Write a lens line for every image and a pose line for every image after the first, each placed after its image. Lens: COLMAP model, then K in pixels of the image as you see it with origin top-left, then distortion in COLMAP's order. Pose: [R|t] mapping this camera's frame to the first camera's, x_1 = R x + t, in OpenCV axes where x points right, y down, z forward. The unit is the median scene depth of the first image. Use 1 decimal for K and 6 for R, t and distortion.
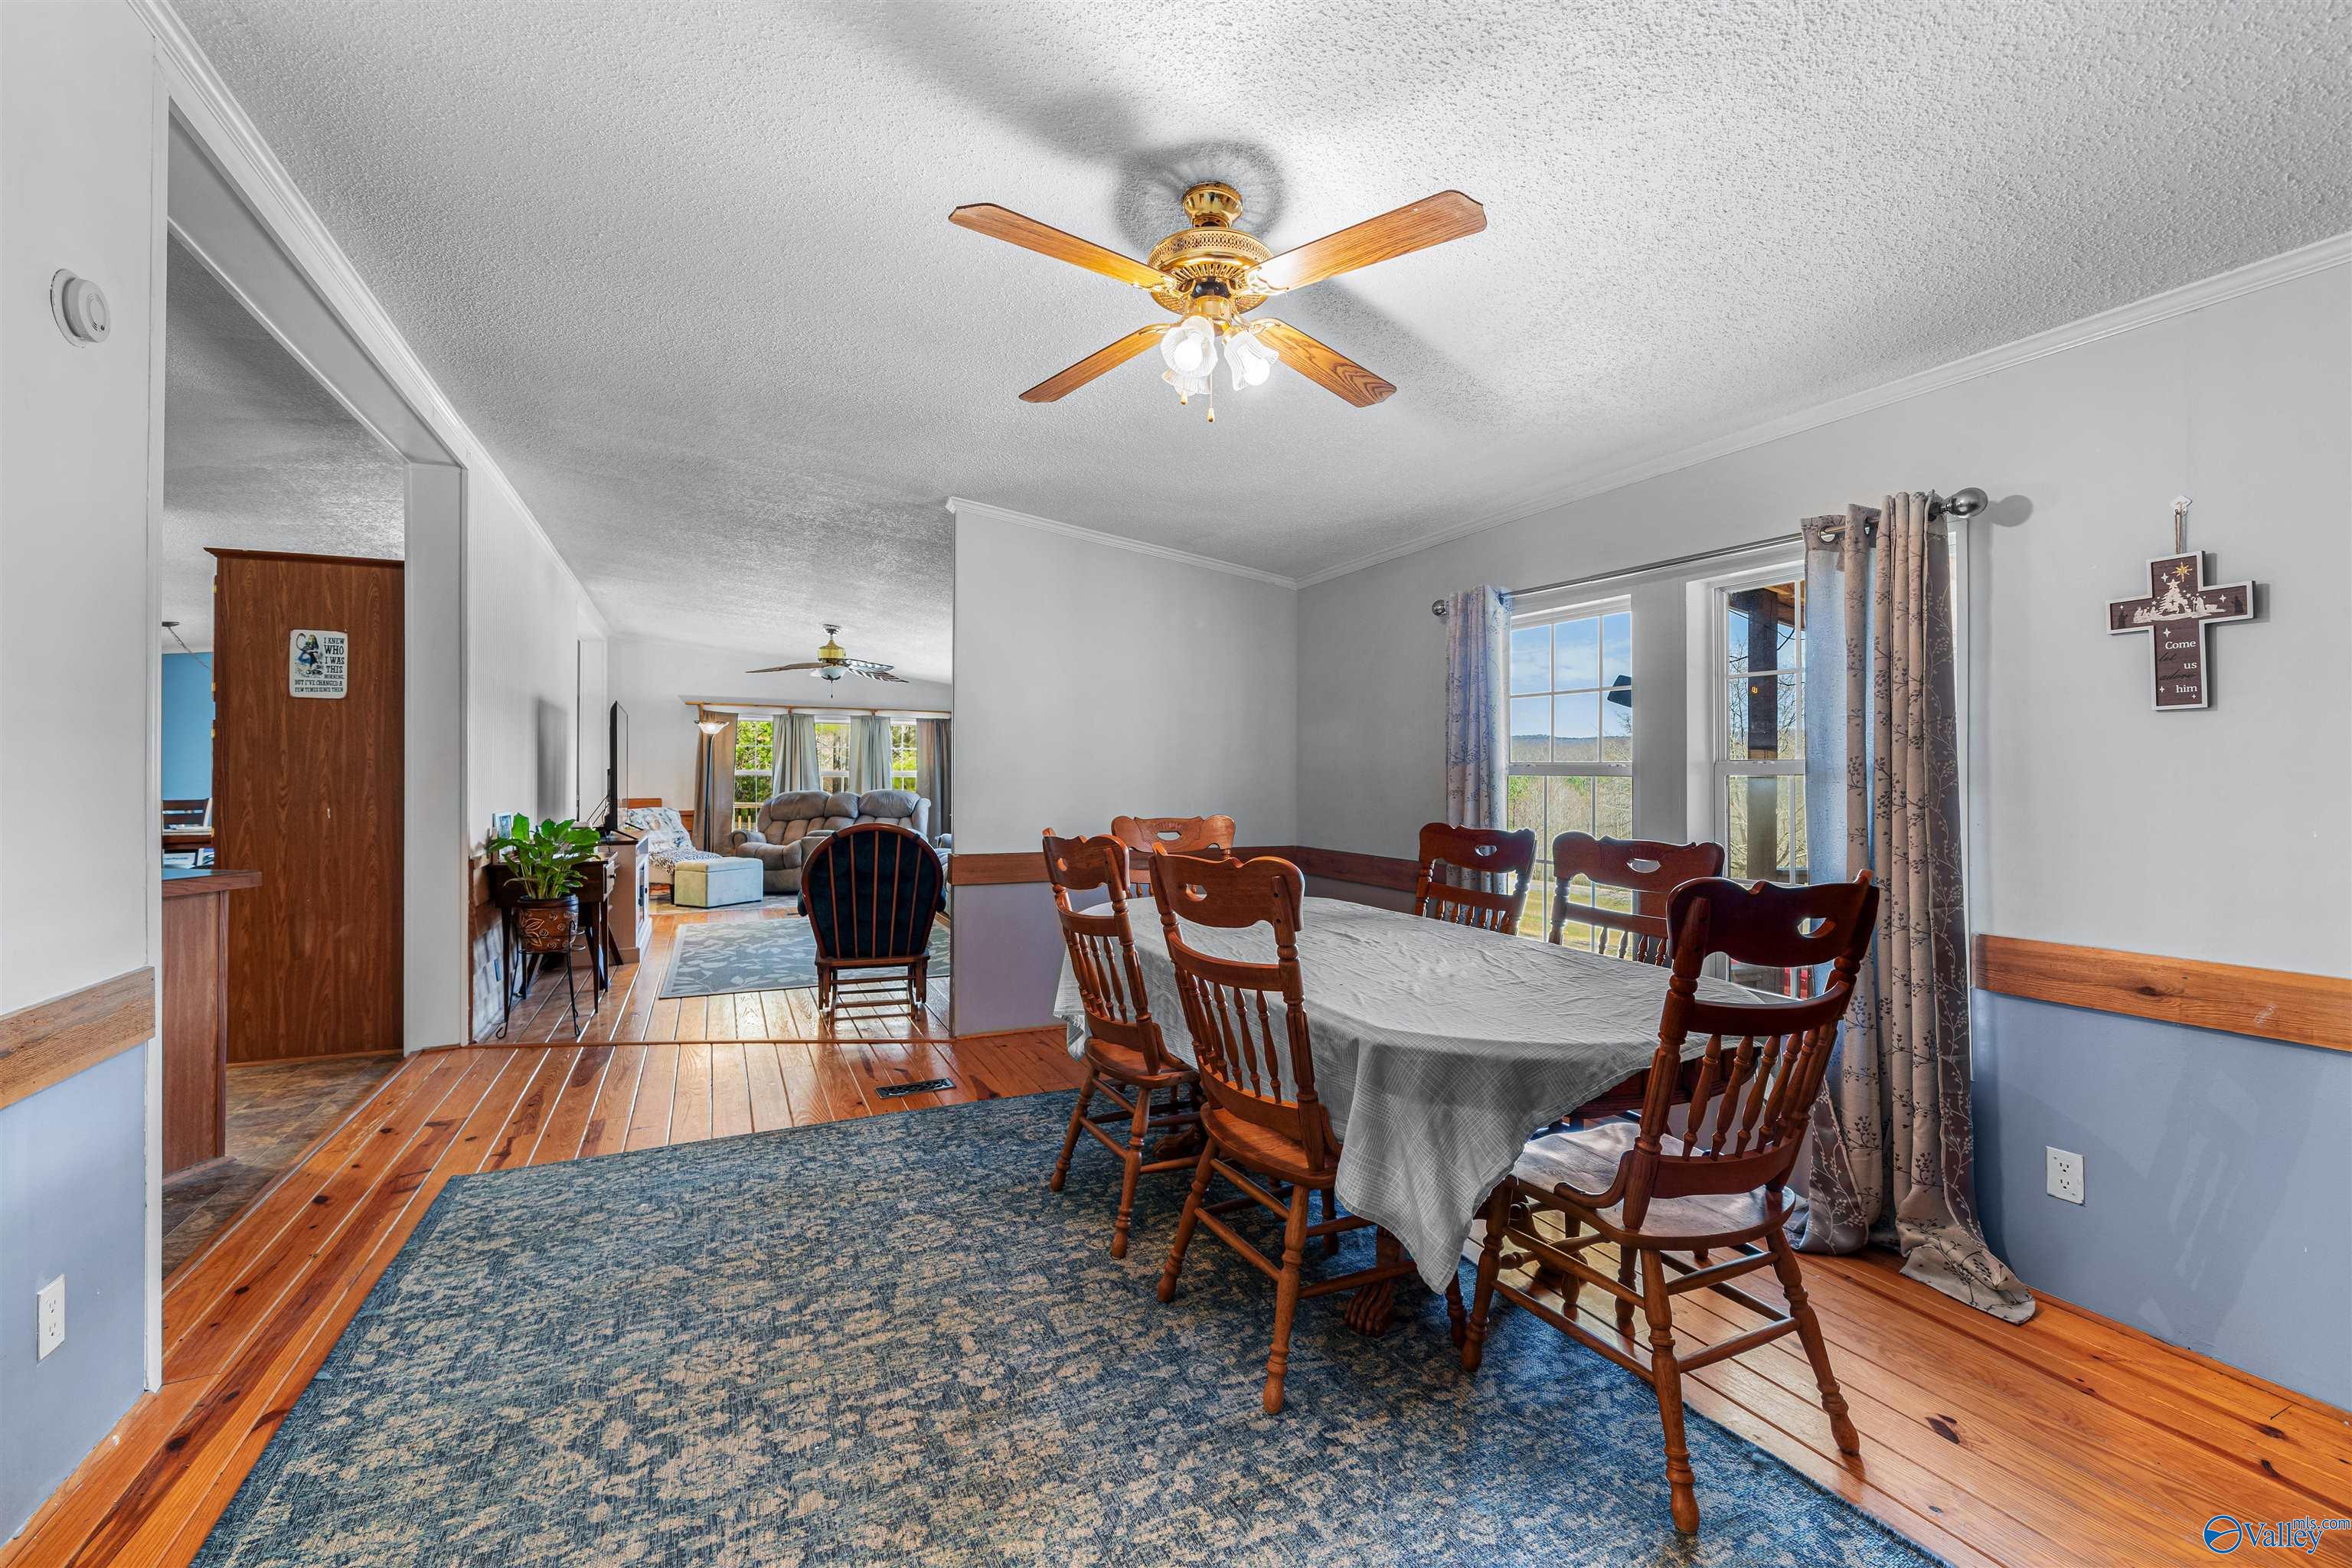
lens RADIAL K [[955.1, 0, 1139.4], [0, 955.1, 762.2], [0, 0, 1]] dist [-0.001634, 0.001019]
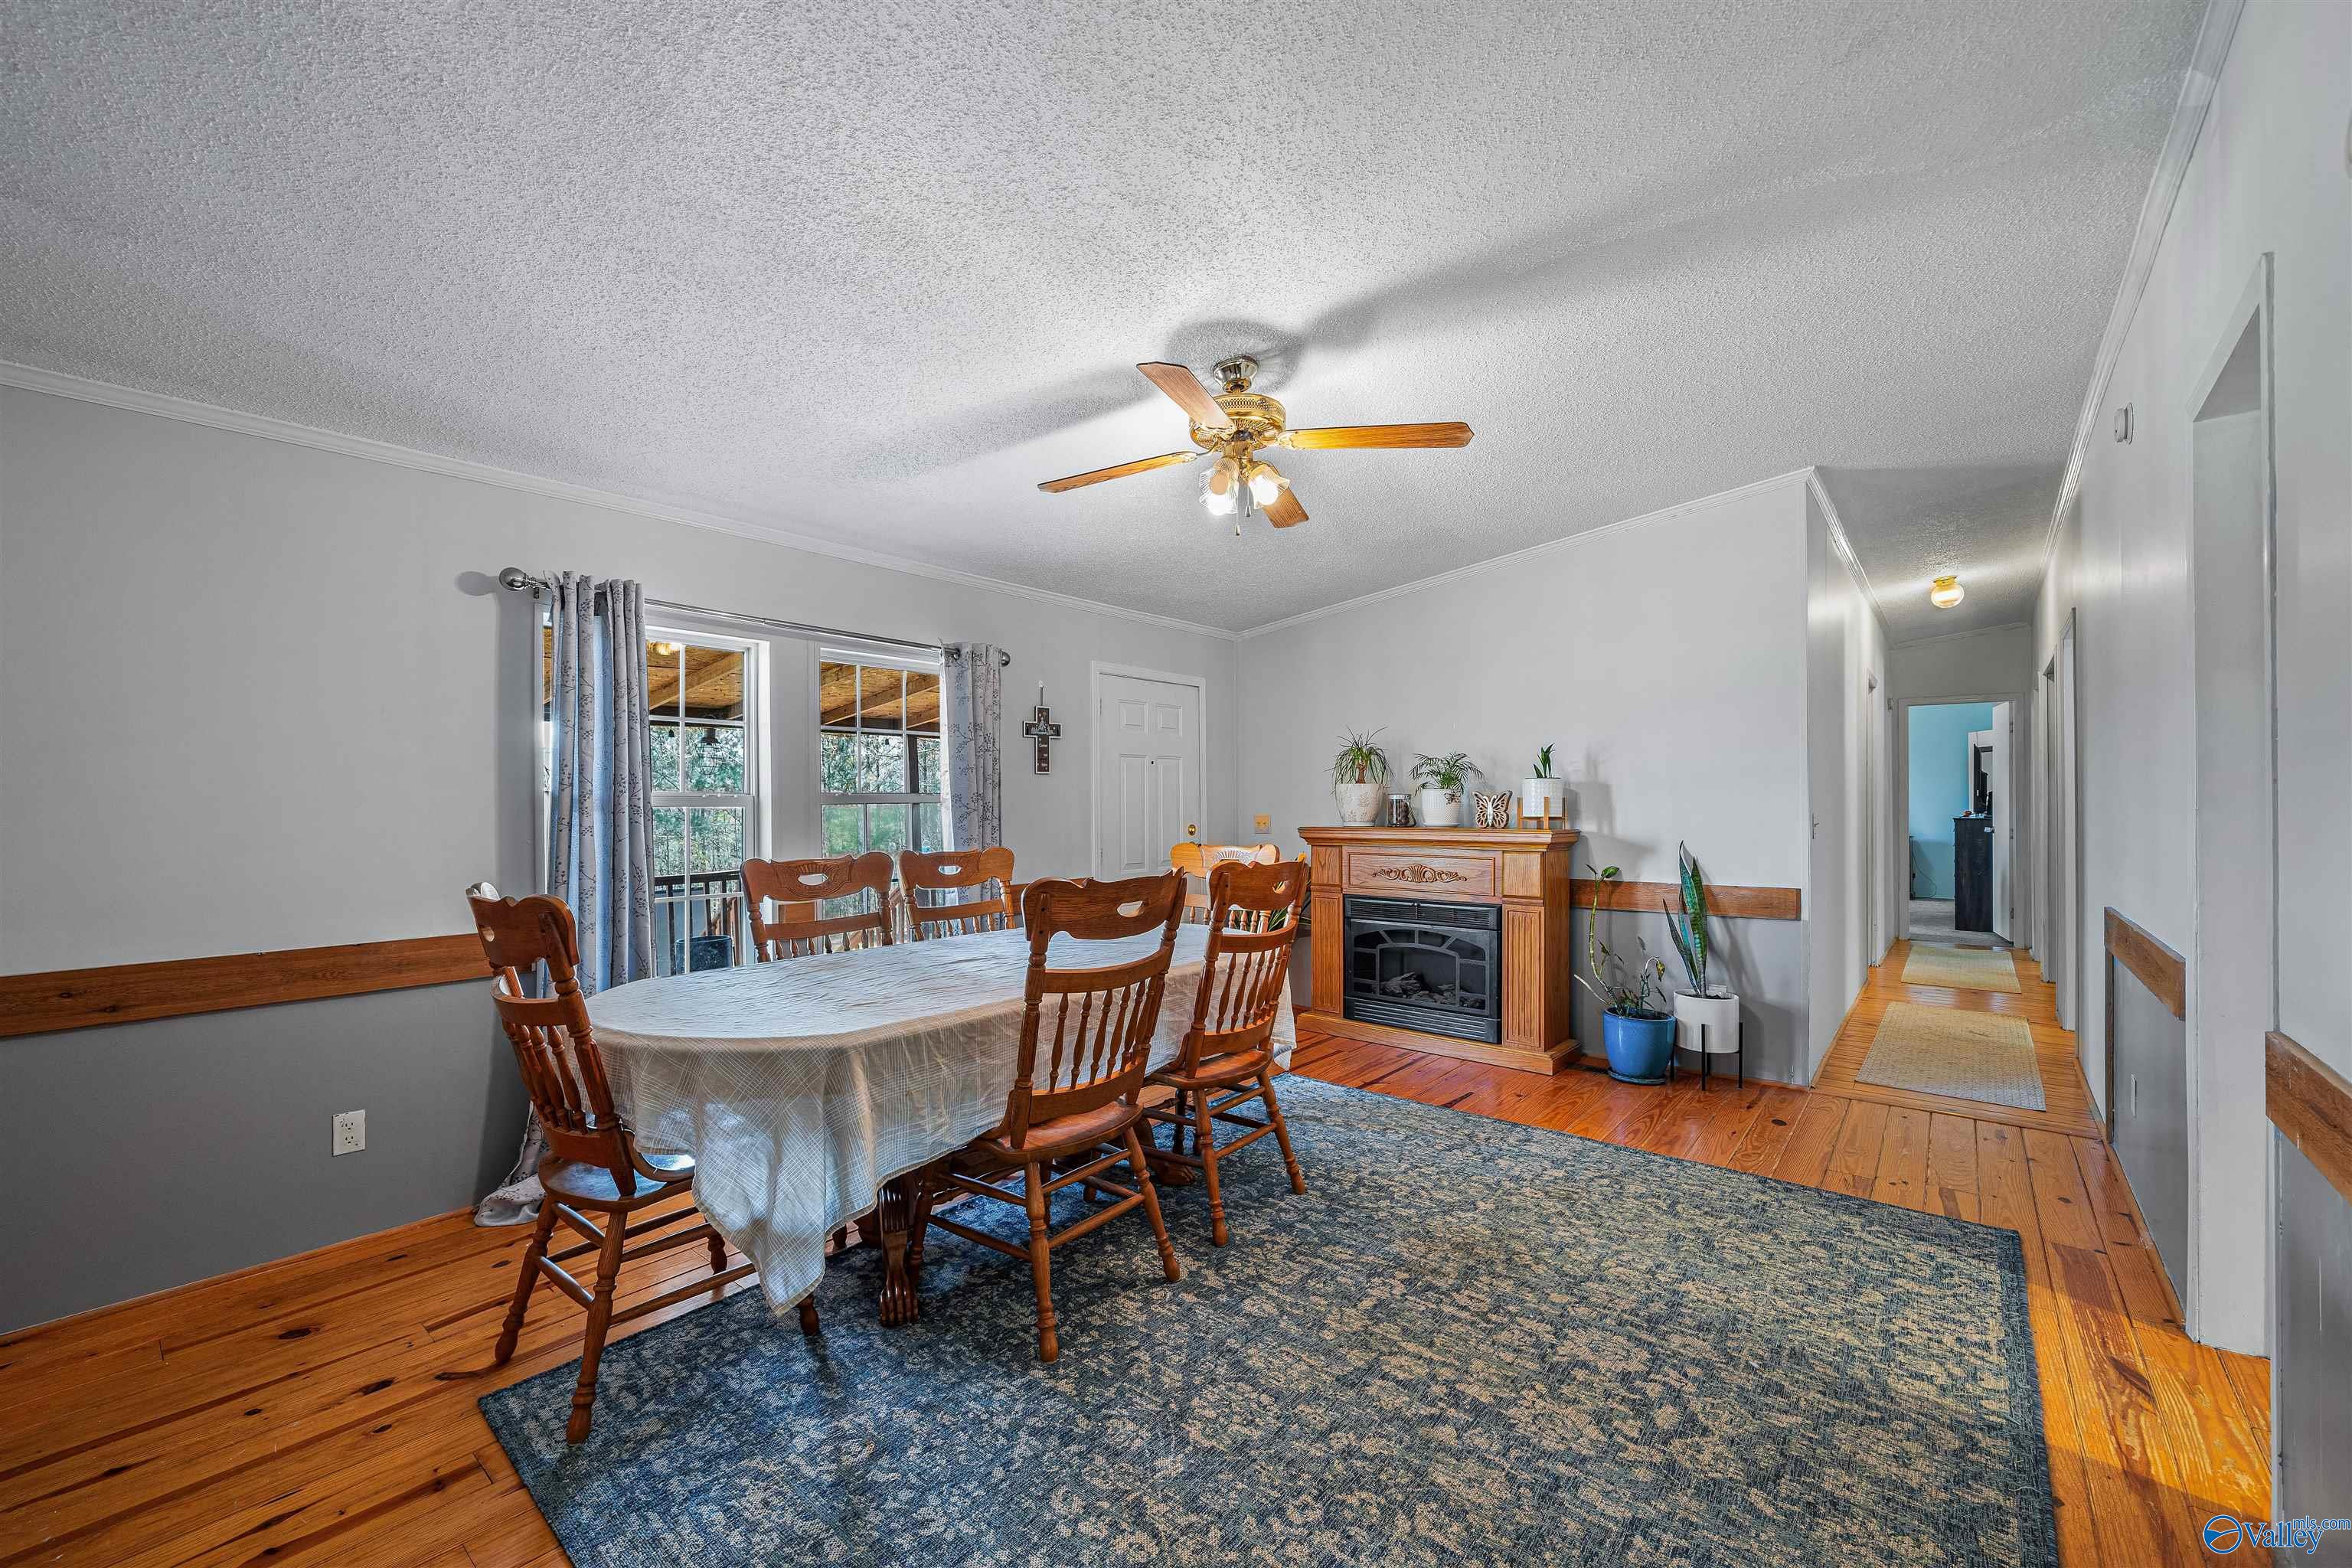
lens RADIAL K [[955.1, 0, 1167.3], [0, 955.1, 794.5], [0, 0, 1]] dist [-0.001634, 0.001019]
pose [[-0.429869, 0.004397, 0.902881, -1.188355], [-0.007229, 0.999939, -0.008311, 0.013740], [-0.902863, -0.010099, -0.429811, 1.833836]]
